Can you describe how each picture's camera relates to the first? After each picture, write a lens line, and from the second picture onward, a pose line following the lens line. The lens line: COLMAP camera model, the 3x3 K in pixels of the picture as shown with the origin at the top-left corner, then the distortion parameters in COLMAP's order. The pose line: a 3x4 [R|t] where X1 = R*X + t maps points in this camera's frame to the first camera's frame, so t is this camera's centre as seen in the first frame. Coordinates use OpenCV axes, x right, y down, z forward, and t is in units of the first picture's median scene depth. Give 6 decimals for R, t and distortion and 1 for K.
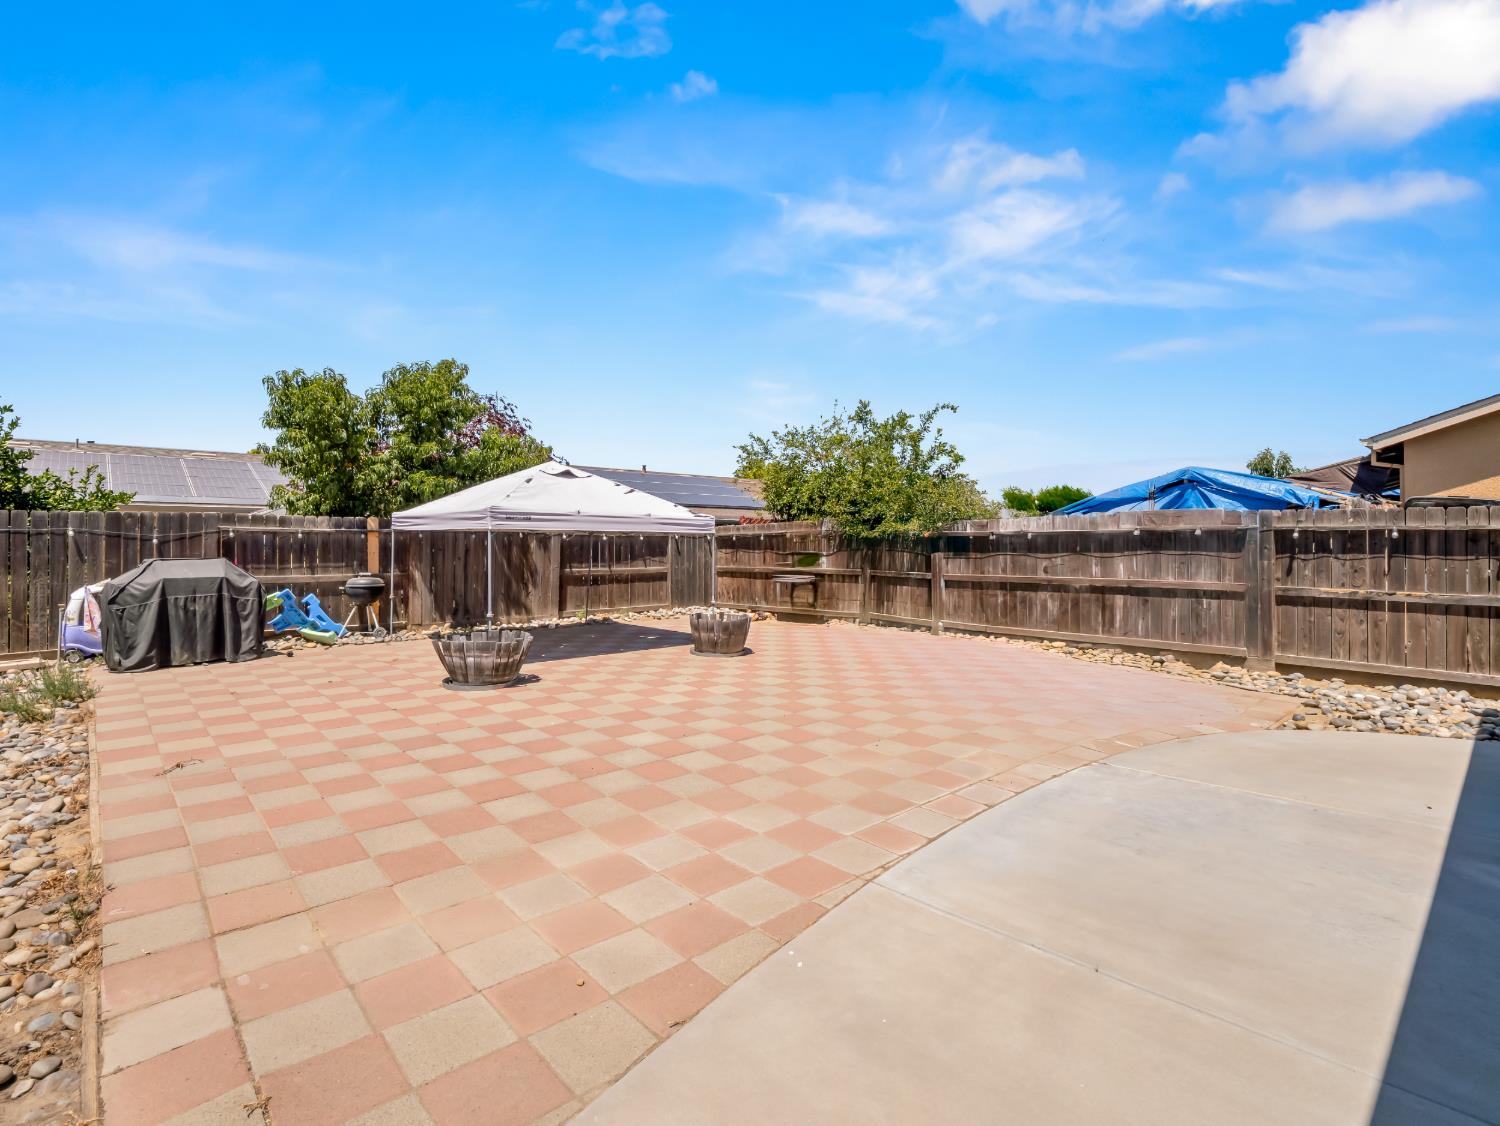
lens RADIAL K [[718.1, 0, 745.6], [0, 718.1, 567.3], [0, 0, 1]] dist [-0.009245, -0.009078]
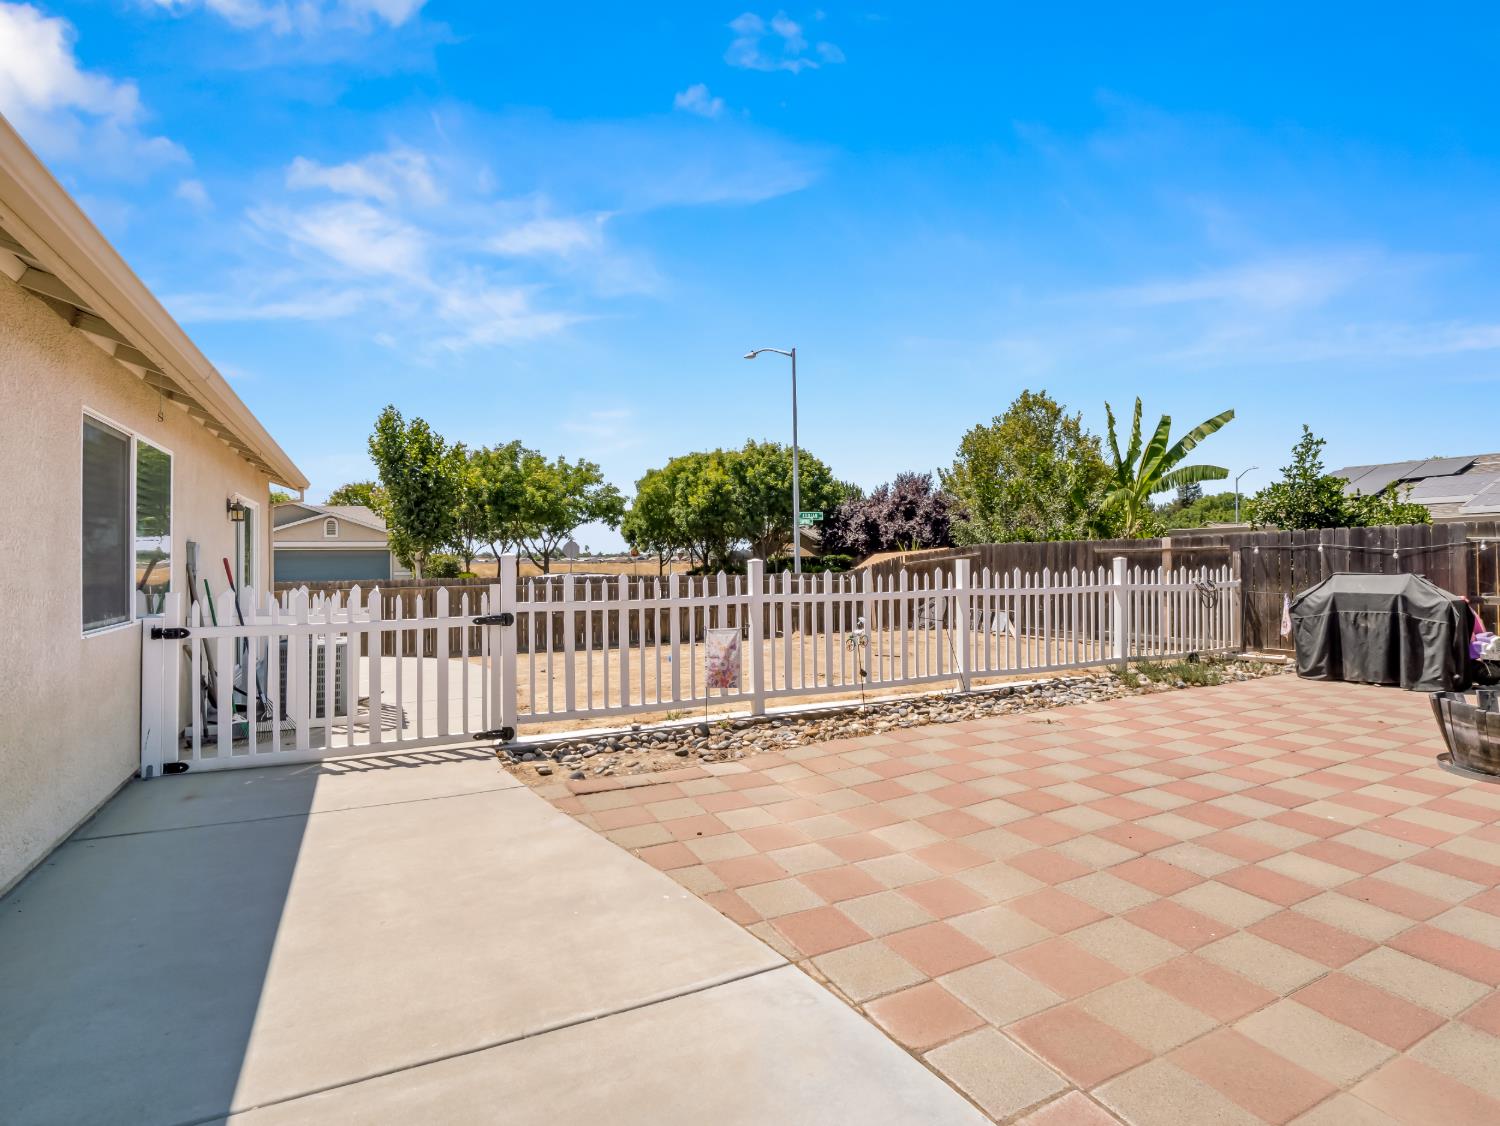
lens RADIAL K [[718.1, 0, 745.6], [0, 718.1, 567.3], [0, 0, 1]] dist [-0.009245, -0.009078]
pose [[-0.267804, 0.007430, -0.963445, 0.722979], [-0.025030, 0.999579, 0.014666, -0.026373], [0.963148, 0.028043, -0.267505, 0.842134]]
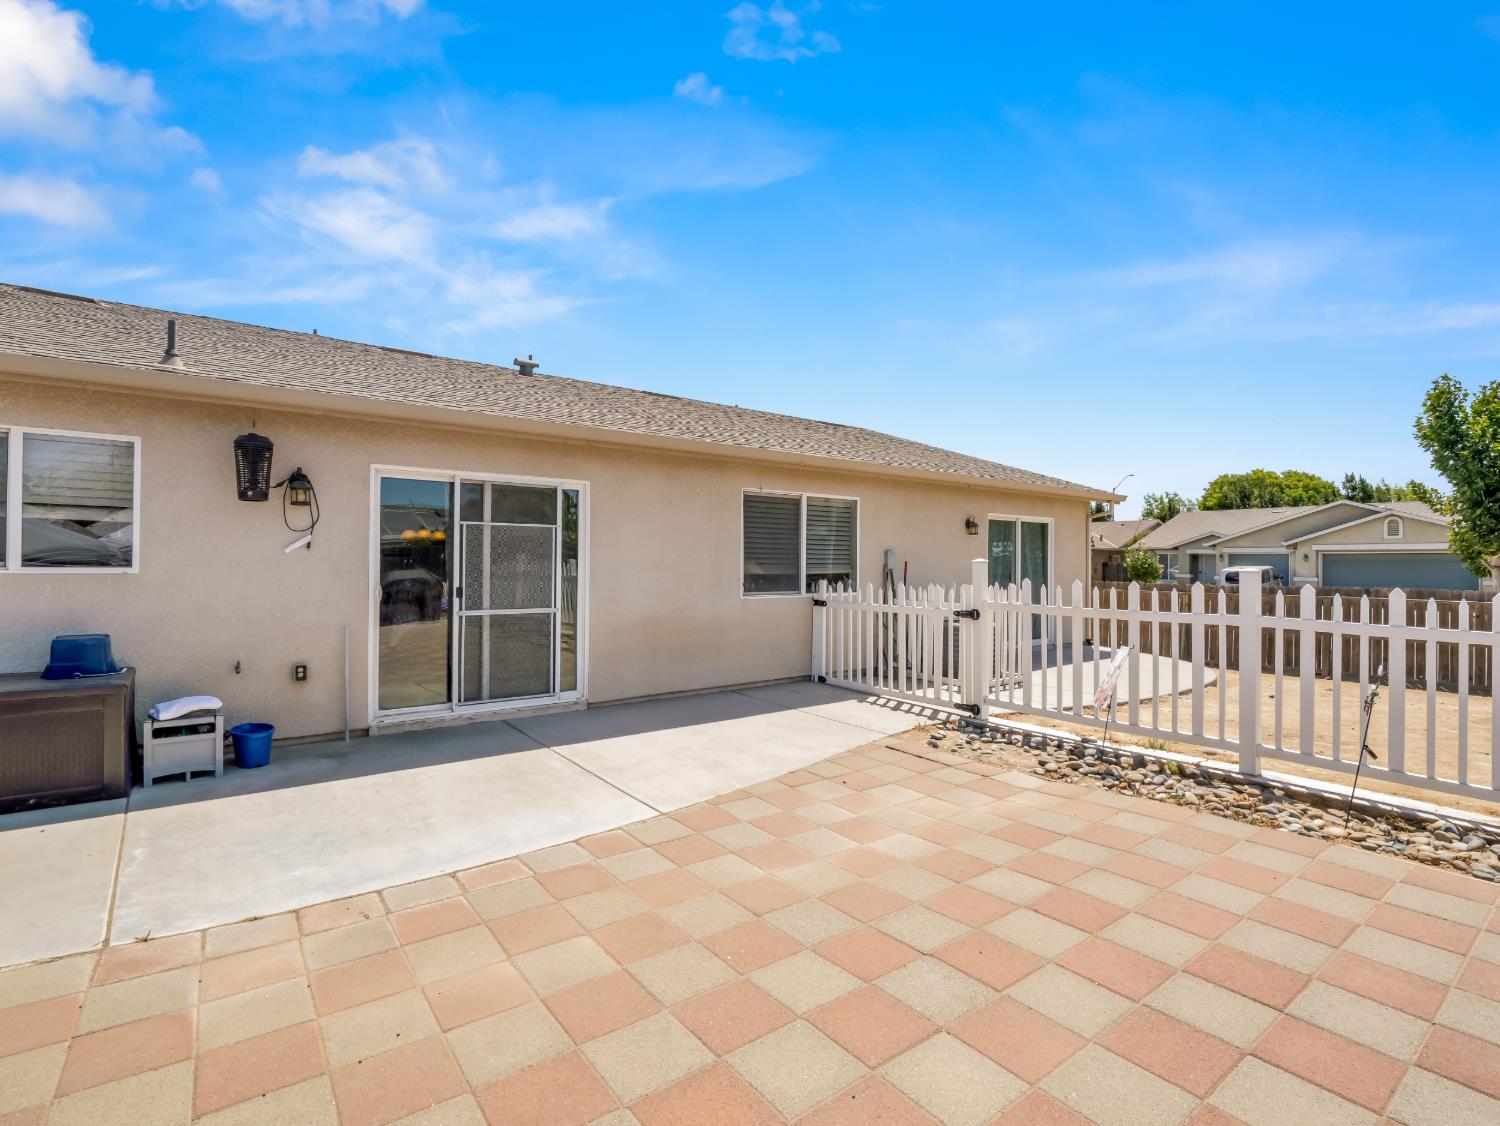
lens RADIAL K [[718.1, 0, 745.6], [0, 718.1, 567.3], [0, 0, 1]] dist [-0.009245, -0.009078]
pose [[-0.996193, -0.011249, 0.086451, -0.070167], [-0.007985, 0.999245, 0.038012, -0.061184], [-0.086814, 0.037177, -0.995531, 1.696538]]
